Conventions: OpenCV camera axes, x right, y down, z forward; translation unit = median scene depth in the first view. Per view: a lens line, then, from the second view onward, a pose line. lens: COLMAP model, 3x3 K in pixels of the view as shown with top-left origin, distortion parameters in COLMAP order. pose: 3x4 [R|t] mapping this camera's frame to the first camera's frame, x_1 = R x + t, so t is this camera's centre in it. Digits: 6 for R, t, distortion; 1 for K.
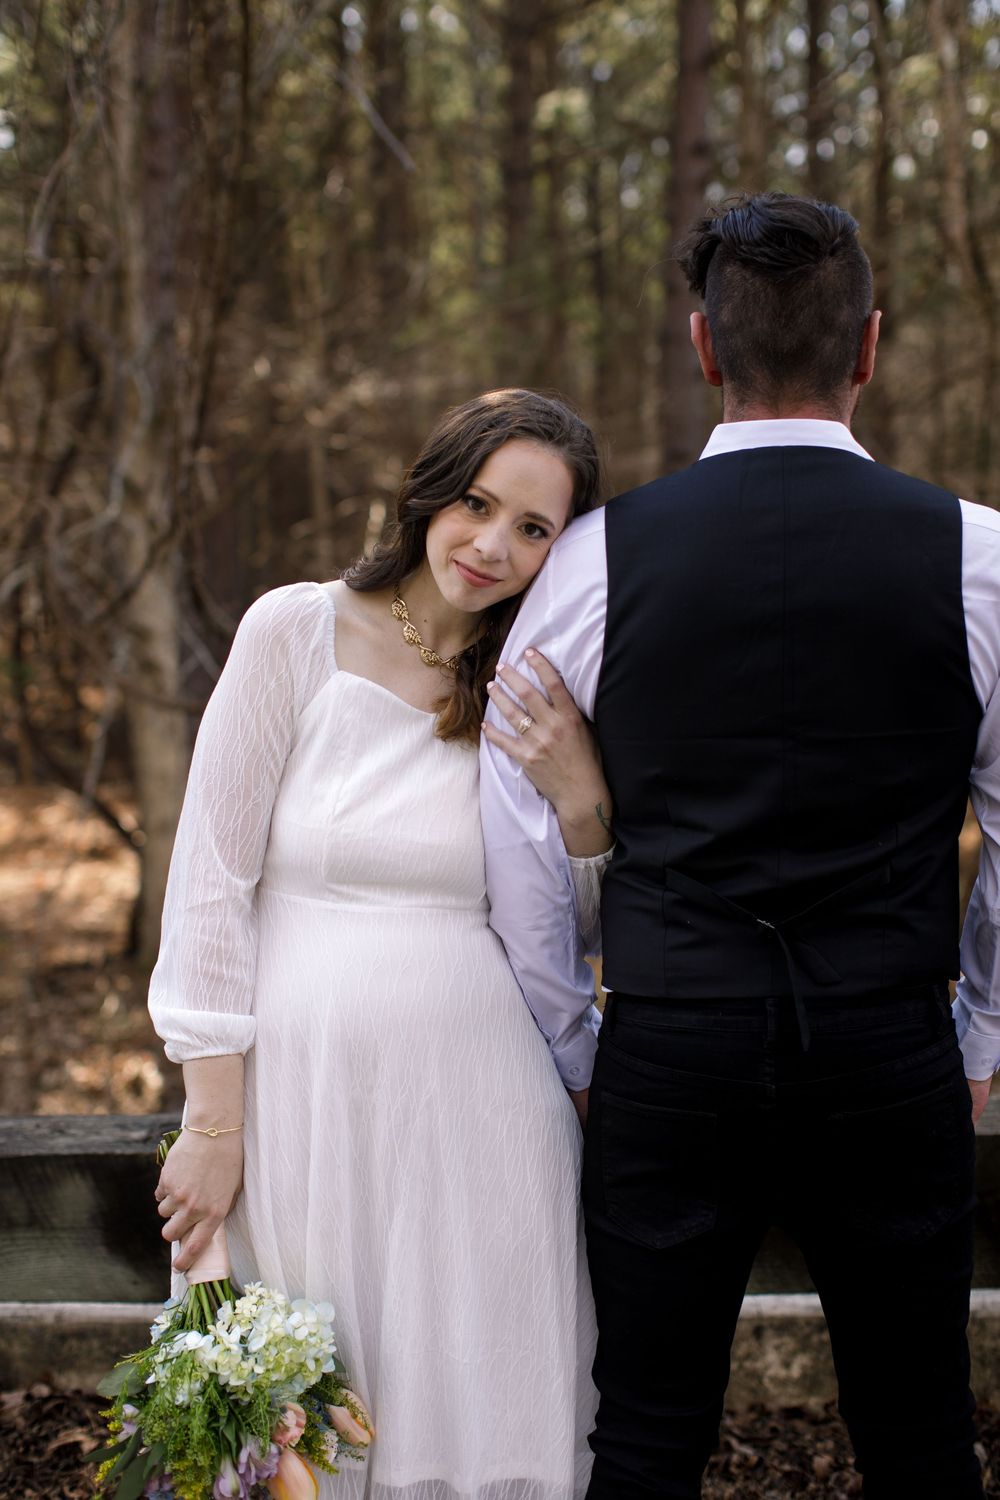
lens RADIAL K [[2123.9, 0, 499.2], [0, 2123.9, 756.0], [0, 0, 1]] dist [0.066773, 0.000000]
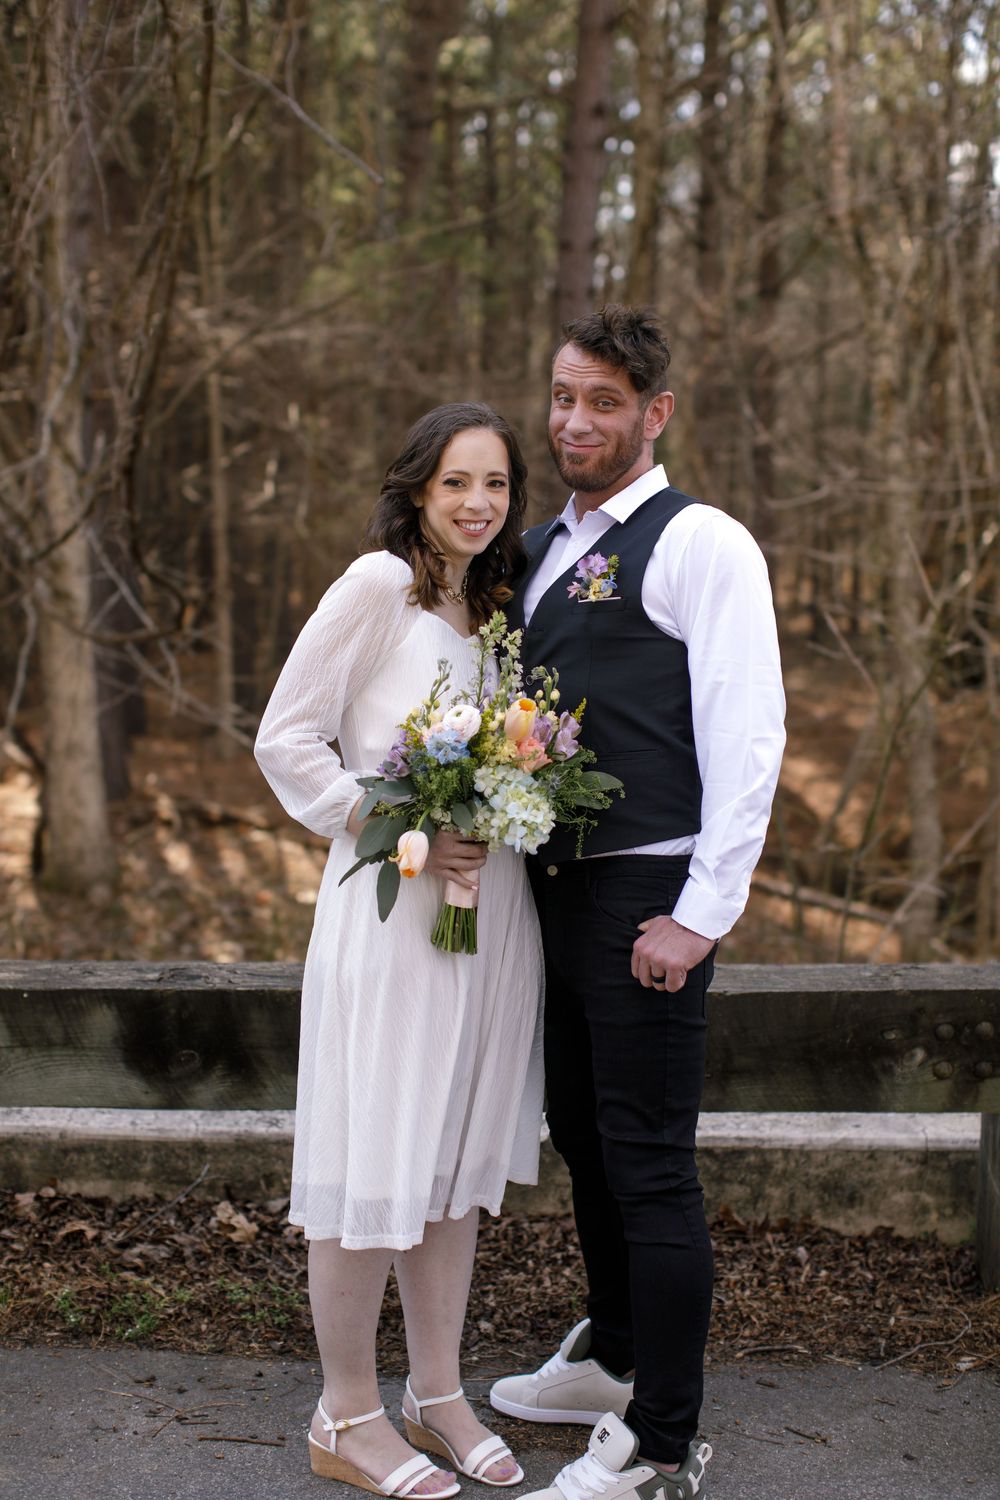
lens RADIAL K [[2123.9, 0, 501.0], [0, 2123.9, 746.5], [0, 0, 1]] dist [0.066773, 0.000000]
pose [[0.997831, 0.028458, 0.059358, -0.037811], [-0.029828, 0.999306, 0.022322, 0.005752], [-0.058681, -0.024044, 0.997987, -0.252384]]
